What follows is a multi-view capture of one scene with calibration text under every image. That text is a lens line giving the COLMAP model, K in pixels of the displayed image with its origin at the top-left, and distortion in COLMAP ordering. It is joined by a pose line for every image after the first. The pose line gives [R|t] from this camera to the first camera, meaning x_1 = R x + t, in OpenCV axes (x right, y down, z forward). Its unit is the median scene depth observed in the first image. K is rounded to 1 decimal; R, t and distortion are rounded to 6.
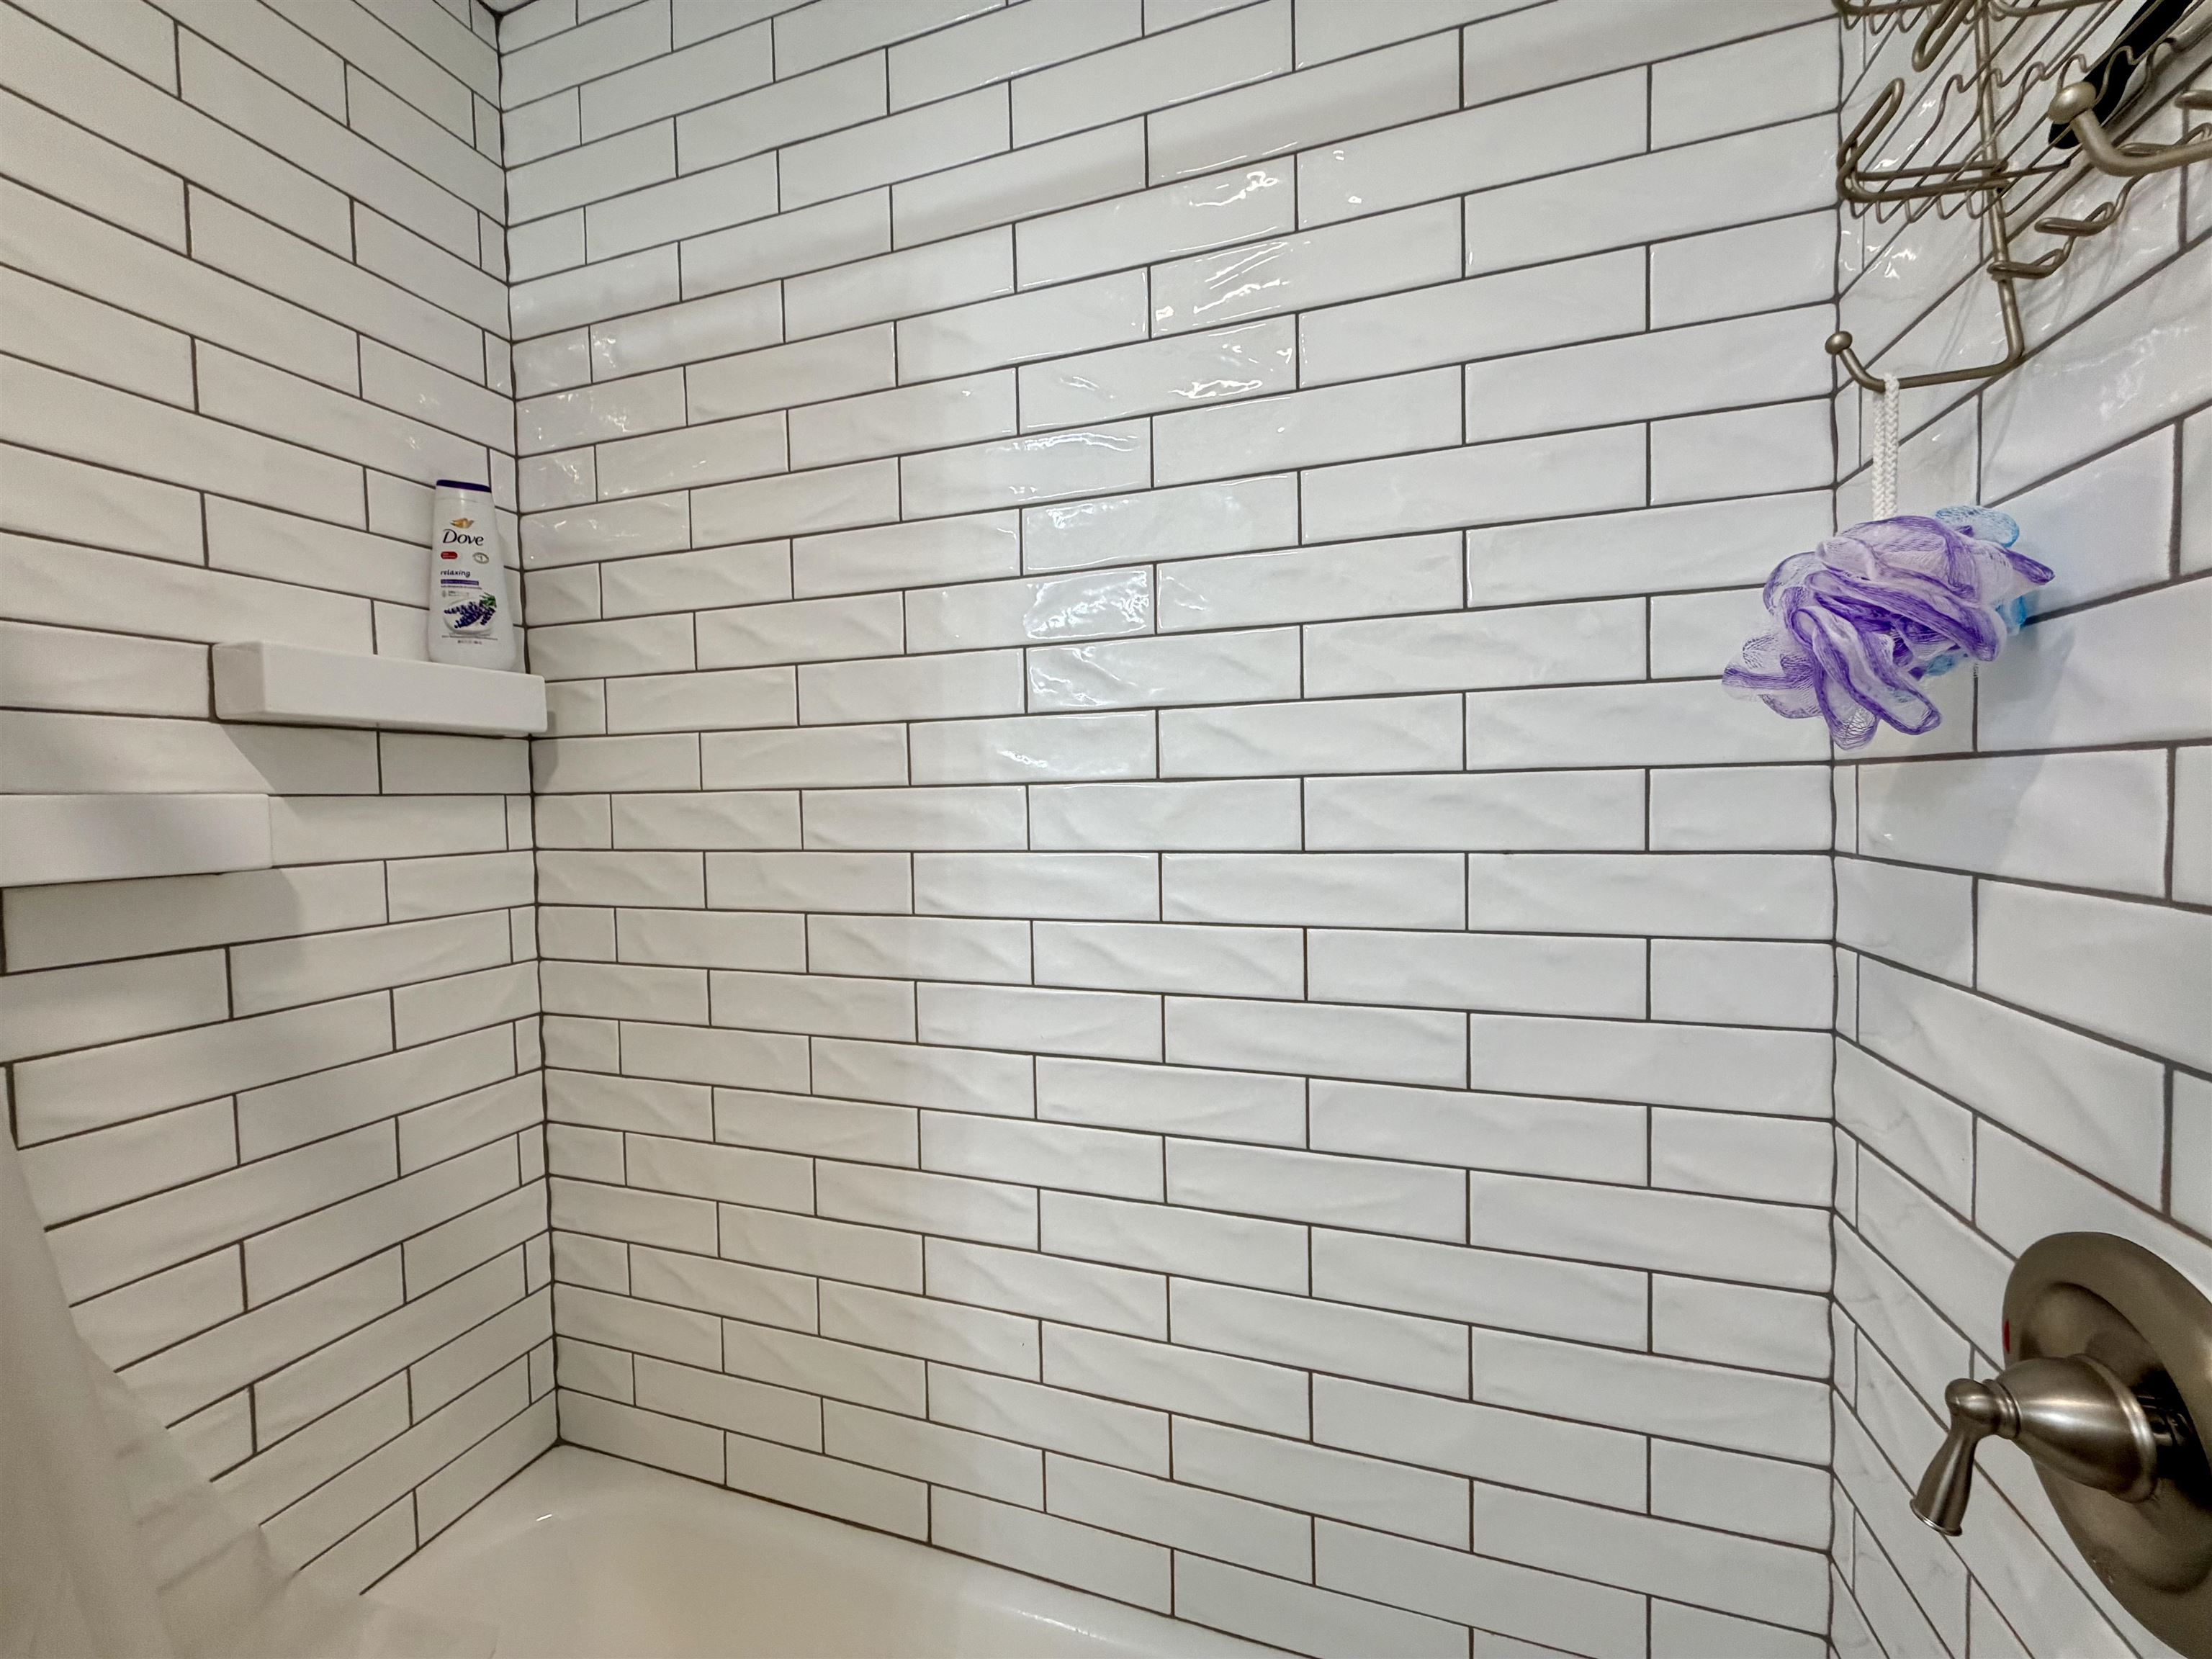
lens RADIAL K [[875.7, 0, 1105.4], [0, 875.7, 827.3], [0, 0, 1]] dist [0.003620, 0.000064]
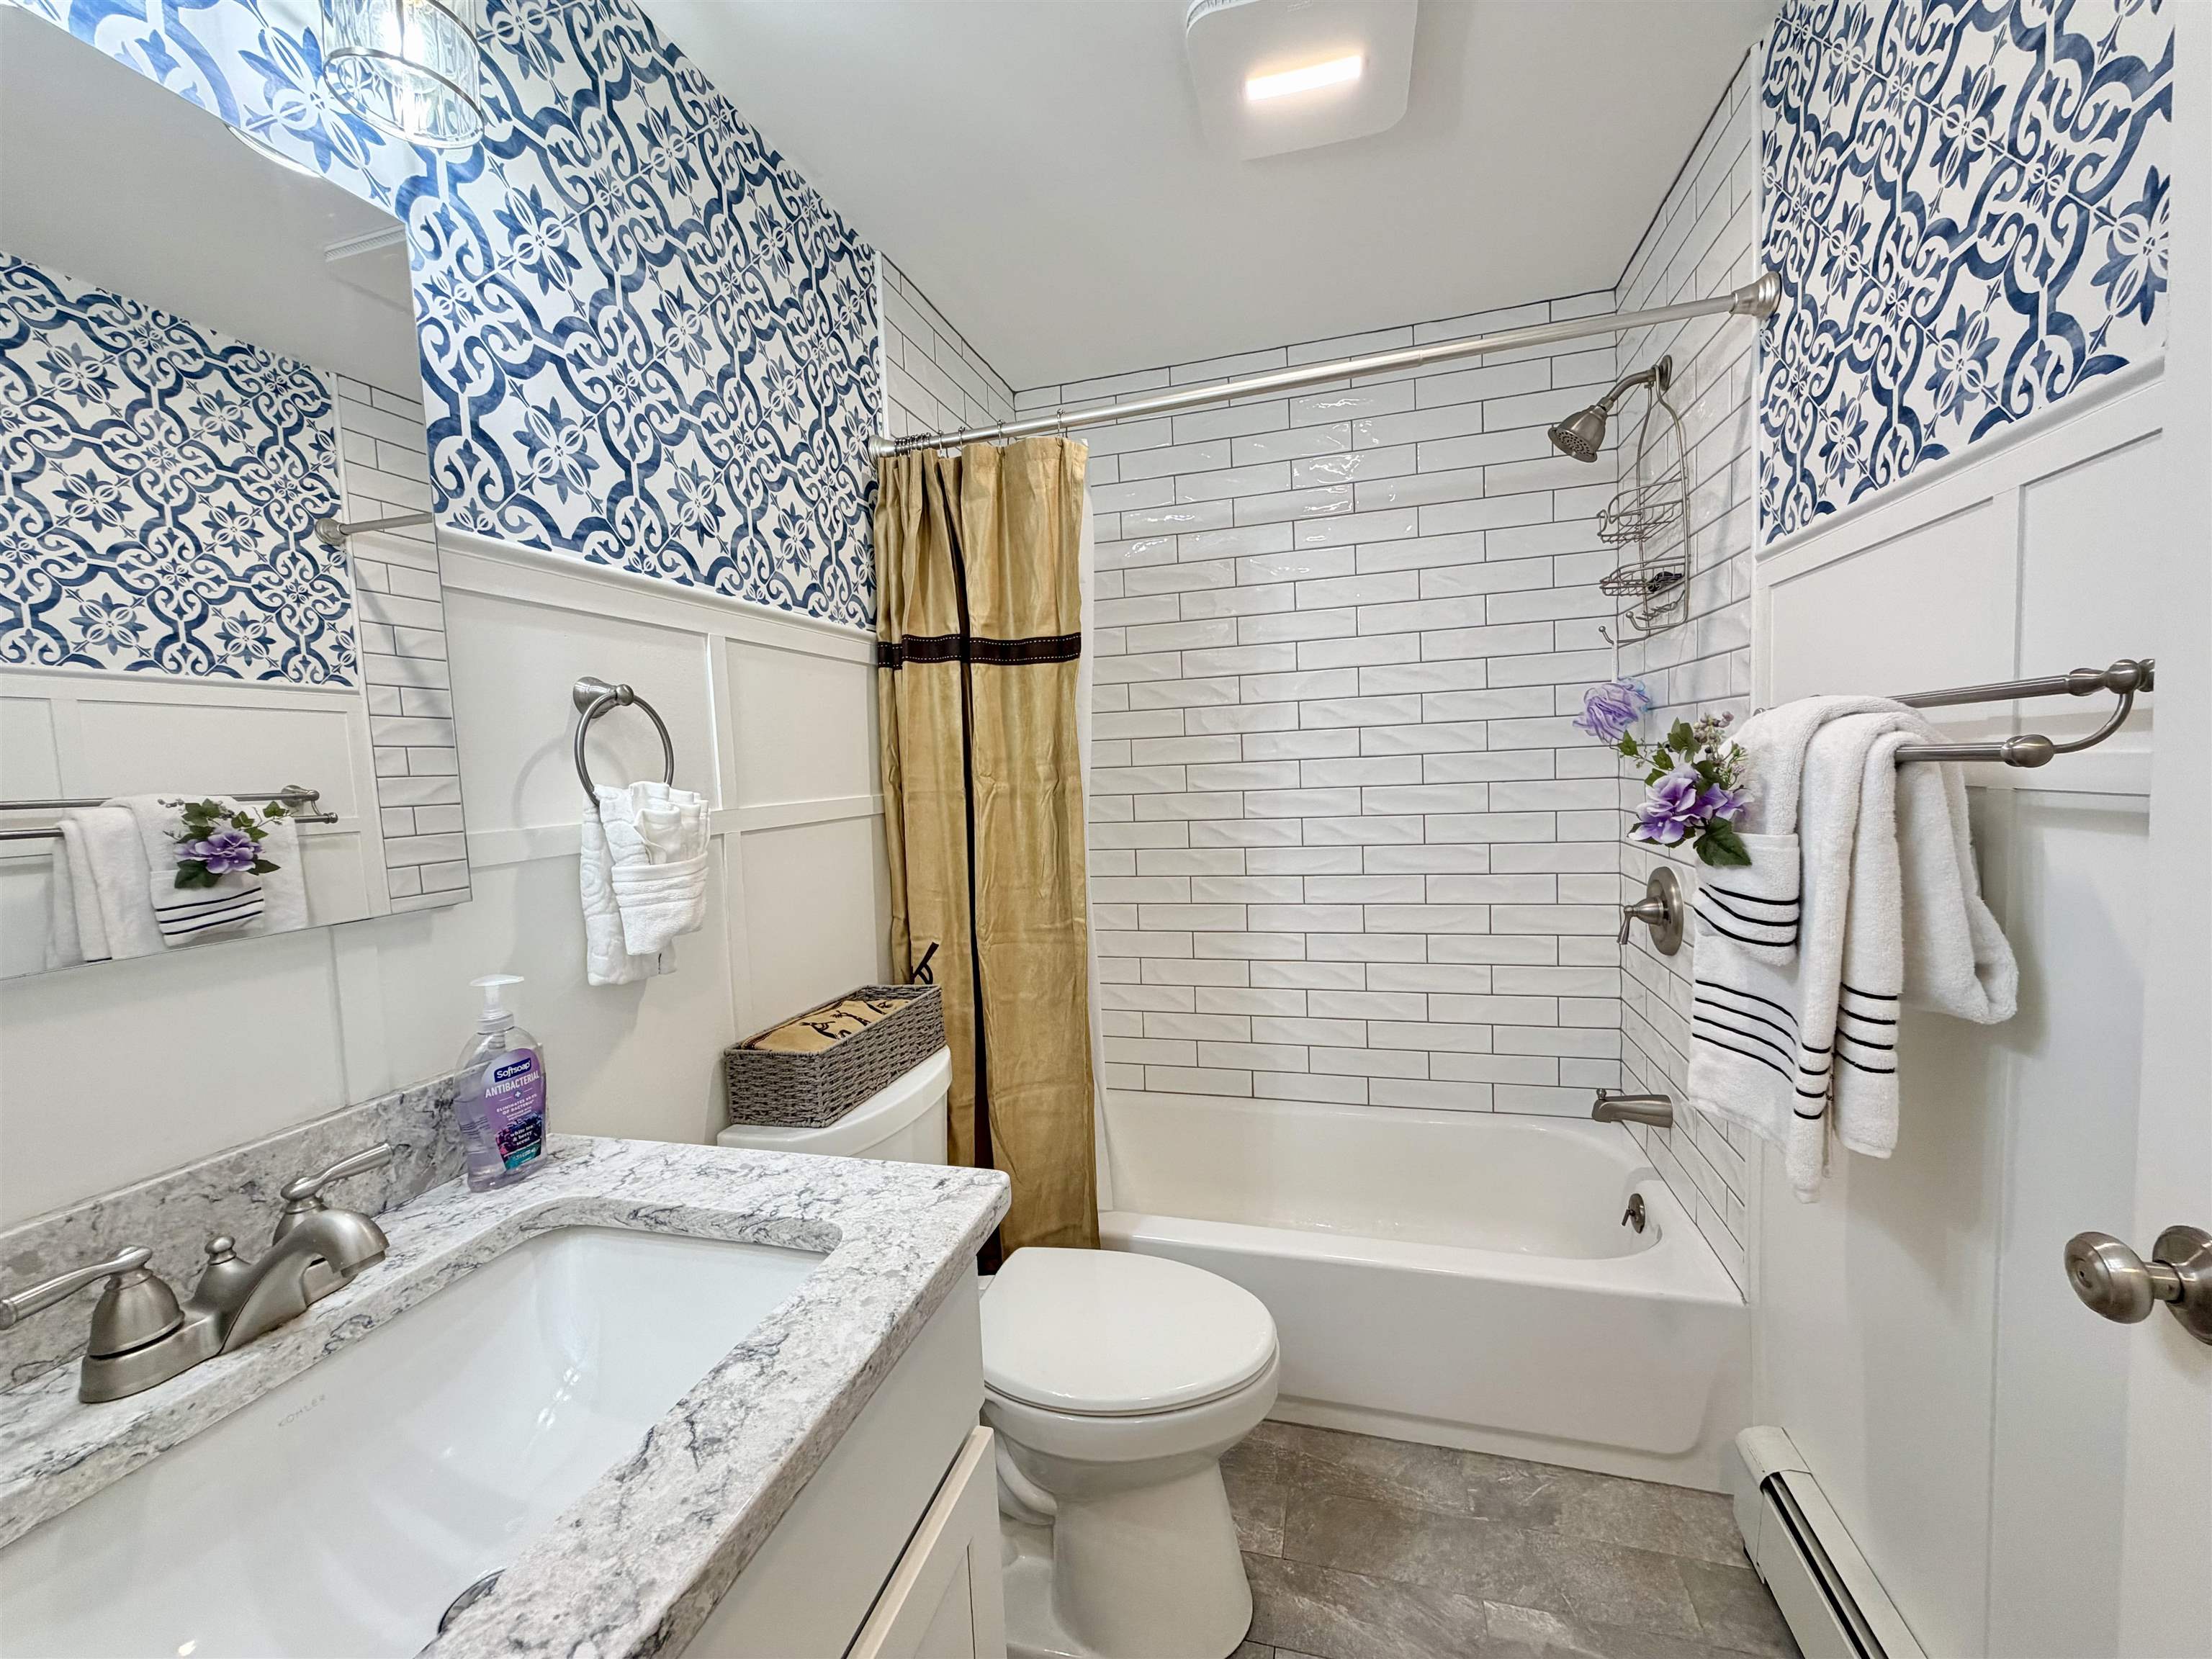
lens RADIAL K [[875.7, 0, 1106.2], [0, 875.7, 827.1], [0, 0, 1]] dist [0.003620, 0.000064]
pose [[0.998572, -0.027930, 0.045538, -0.725204], [0.026439, 0.999105, 0.033024, 0.039359], [-0.046420, -0.031773, 0.998417, -1.329020]]
